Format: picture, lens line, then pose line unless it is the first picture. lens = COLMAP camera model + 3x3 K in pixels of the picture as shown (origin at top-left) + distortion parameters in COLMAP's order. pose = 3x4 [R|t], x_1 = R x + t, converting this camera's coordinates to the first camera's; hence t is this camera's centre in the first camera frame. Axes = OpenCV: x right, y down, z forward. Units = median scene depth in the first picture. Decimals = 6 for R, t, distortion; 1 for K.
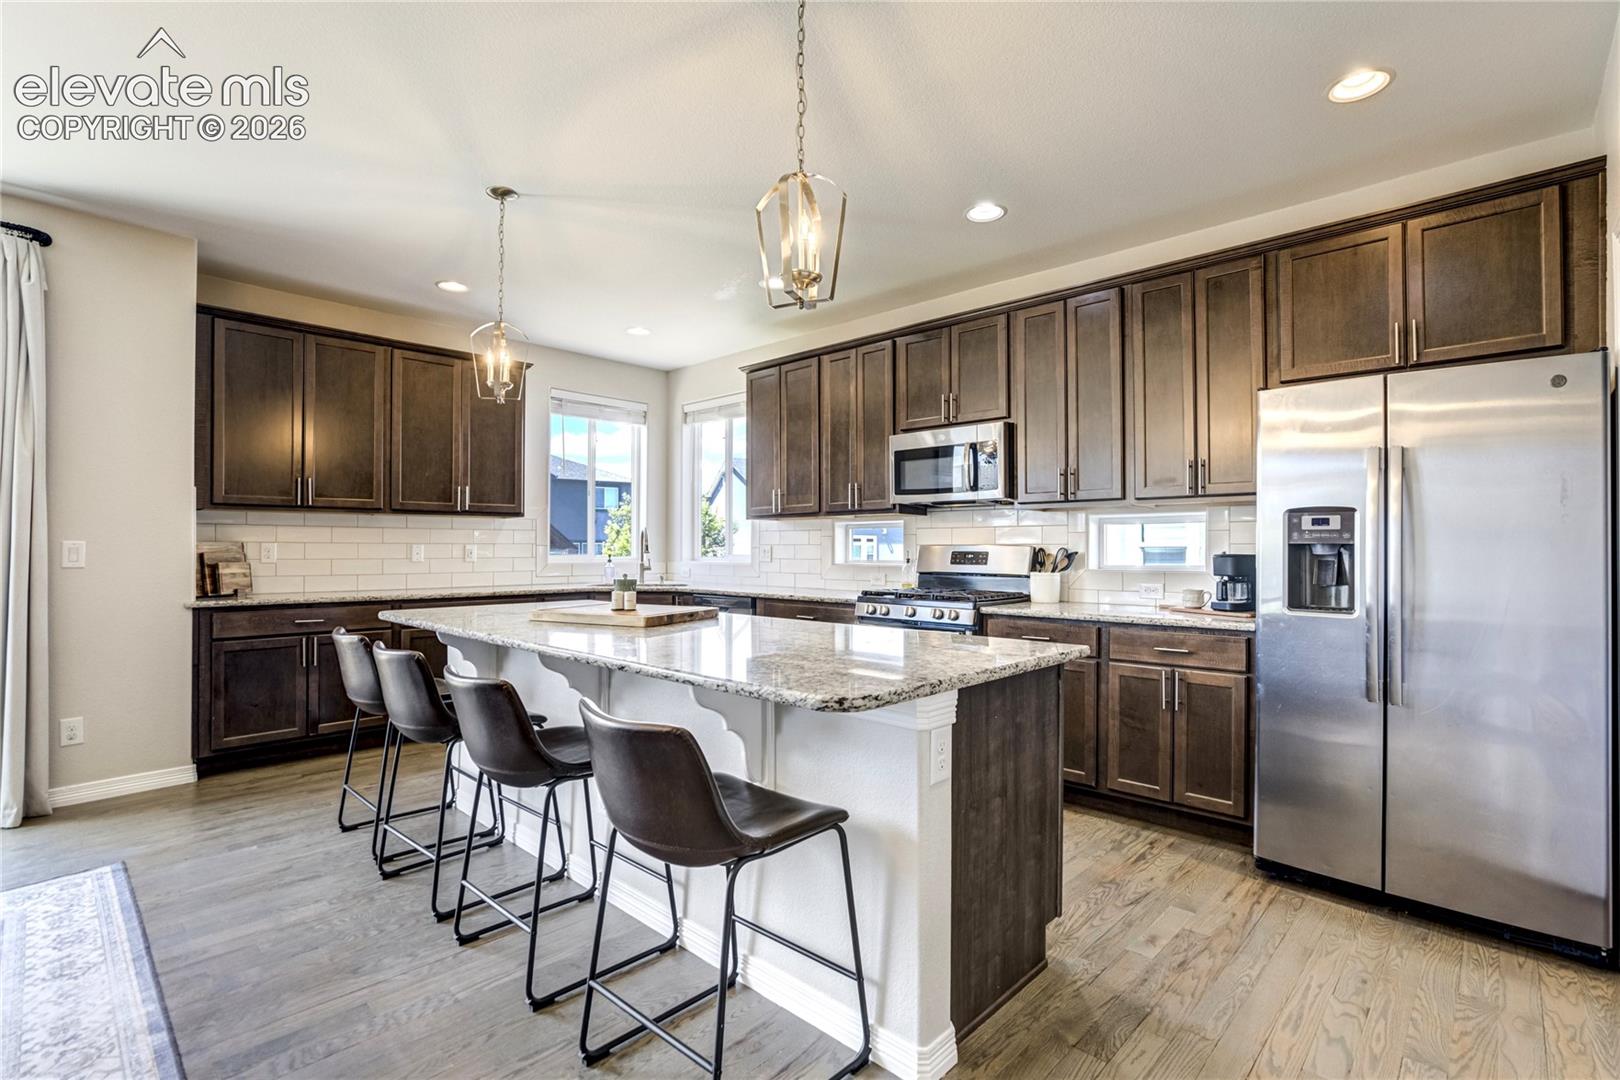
lens RADIAL K [[754.8, 0, 828.1], [0, 754.8, 570.5], [0, 0, 1]] dist [-0.040612, 0.013421]
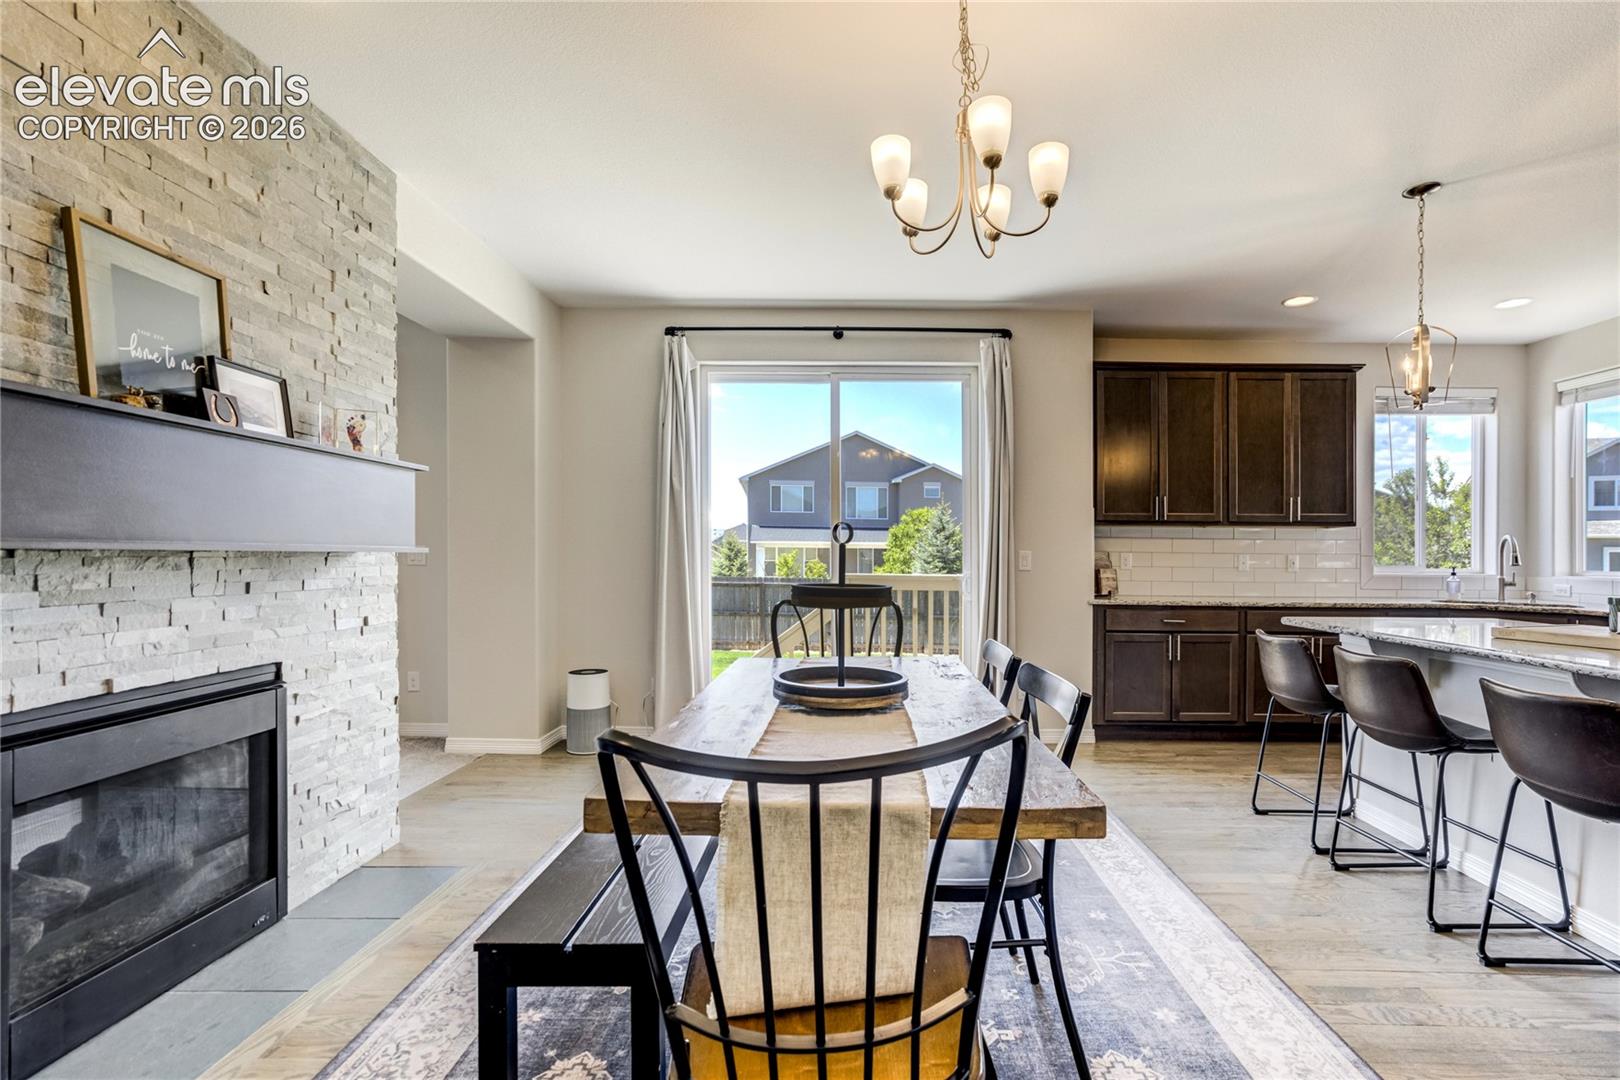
lens RADIAL K [[754.8, 0, 840.2], [0, 754.8, 575.8], [0, 0, 1]] dist [-0.040612, 0.013421]
pose [[0.671461, 0.026230, -0.740575, -0.204274], [-0.029149, 0.999535, 0.008973, 0.003269], [0.740466, 0.015562, 0.671913, -0.172121]]
